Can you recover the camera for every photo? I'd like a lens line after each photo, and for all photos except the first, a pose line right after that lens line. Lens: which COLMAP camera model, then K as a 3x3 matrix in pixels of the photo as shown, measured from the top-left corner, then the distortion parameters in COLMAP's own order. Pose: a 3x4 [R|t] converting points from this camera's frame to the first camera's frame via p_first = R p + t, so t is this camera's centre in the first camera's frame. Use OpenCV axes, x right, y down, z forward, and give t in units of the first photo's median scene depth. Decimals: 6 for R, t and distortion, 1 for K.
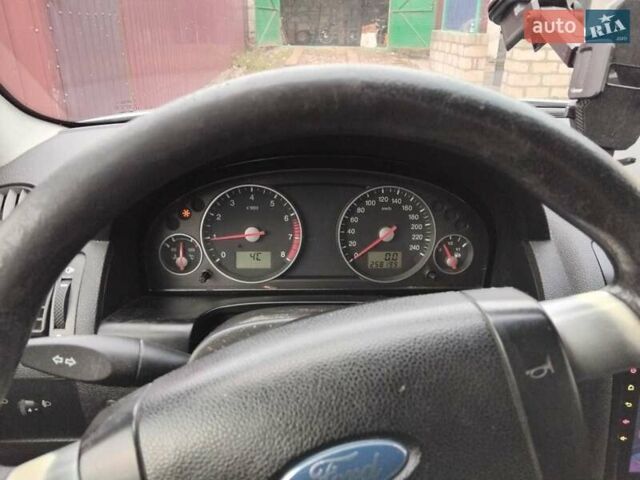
lens RADIAL K [[468.9, 0, 323.4], [0, 468.9, 240.8], [0, 0, 1]] dist [0.045026, -0.034875]
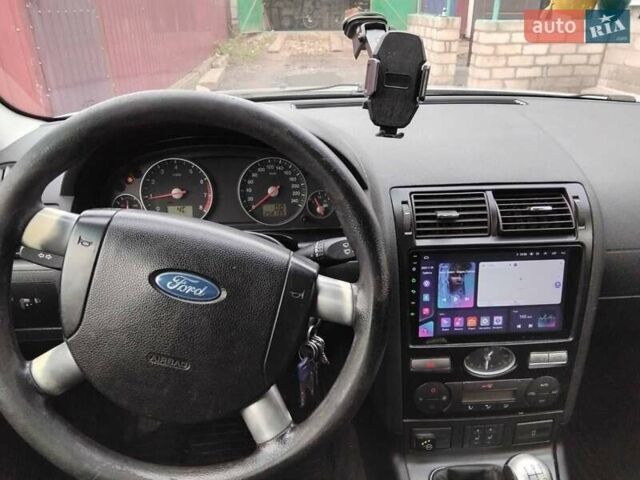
lens RADIAL K [[468.9, 0, 318.9], [0, 468.9, 241.2], [0, 0, 1]] dist [0.045026, -0.034875]
pose [[0.999556, -0.029328, 0.005296, 0.256672], [0.029158, 0.999131, 0.029775, 0.097060], [-0.006165, -0.029607, 0.999543, -0.423562]]
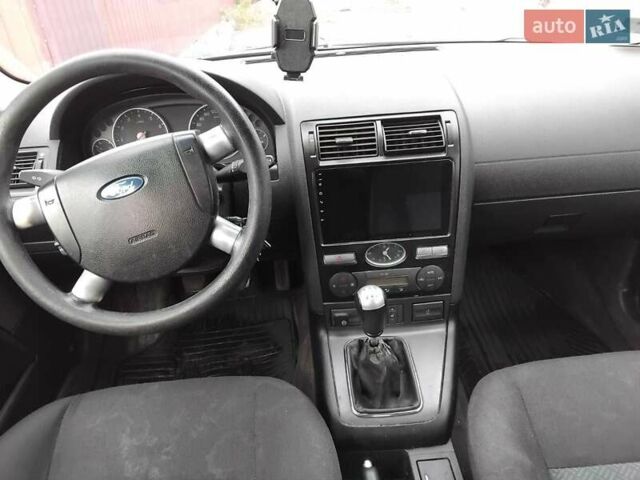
lens RADIAL K [[468.9, 0, 319.1], [0, 468.9, 242.0], [0, 0, 1]] dist [0.045026, -0.034875]
pose [[0.996609, -0.069671, -0.043773, 0.562092], [0.073687, 0.992448, 0.098070, 0.252119], [0.036610, -0.100963, 0.994216, -0.803338]]
